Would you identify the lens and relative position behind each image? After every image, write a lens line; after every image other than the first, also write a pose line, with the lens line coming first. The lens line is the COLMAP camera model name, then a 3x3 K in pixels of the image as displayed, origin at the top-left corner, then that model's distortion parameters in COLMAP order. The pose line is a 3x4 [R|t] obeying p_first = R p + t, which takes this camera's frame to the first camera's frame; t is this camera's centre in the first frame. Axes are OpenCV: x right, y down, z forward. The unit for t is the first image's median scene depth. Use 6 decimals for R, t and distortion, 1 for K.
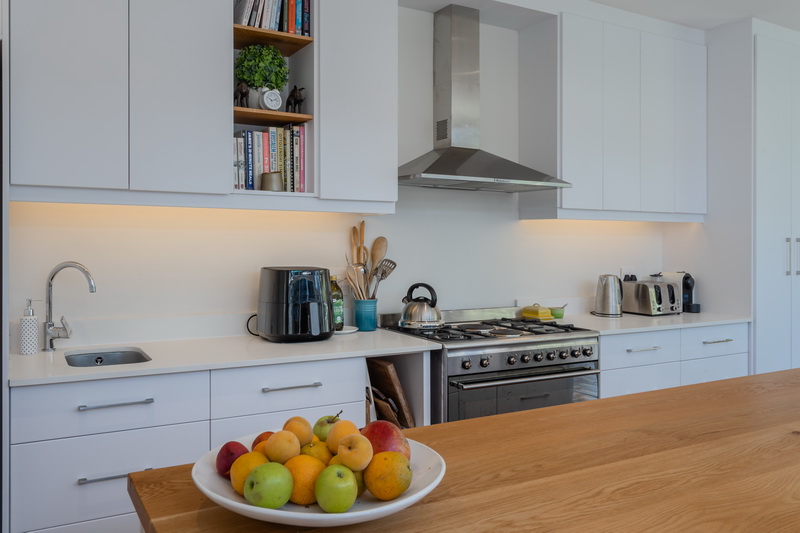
lens RADIAL K [[645.6, 0, 399.0], [0, 645.6, 240.4], [0, 0, 1]] dist [-0.003019, -0.000044]
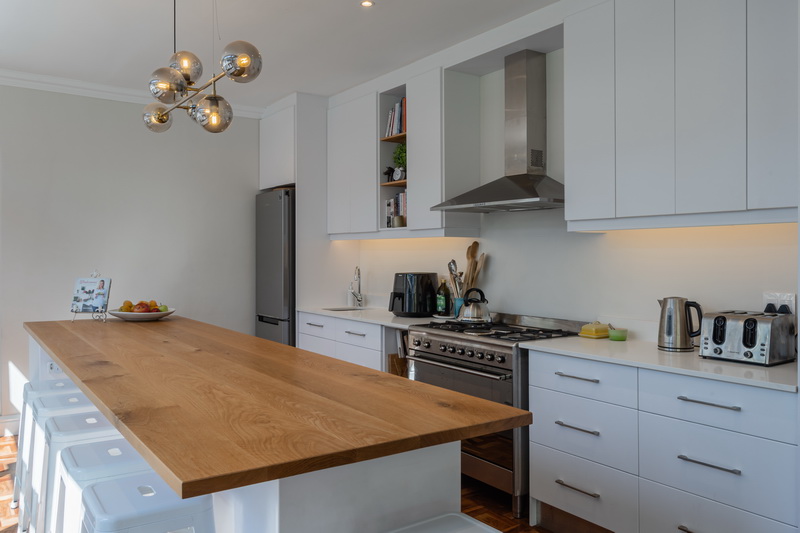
lens RADIAL K [[634.2, 0, 400.0], [0, 634.2, 266.5], [0, 0, 1]] dist [0.002985, 0.001505]
pose [[0.097472, 0.008486, -0.995202, 1.273023], [-0.000182, 0.999964, 0.008508, 0.011795], [0.995238, -0.000649, 0.097470, 0.714731]]
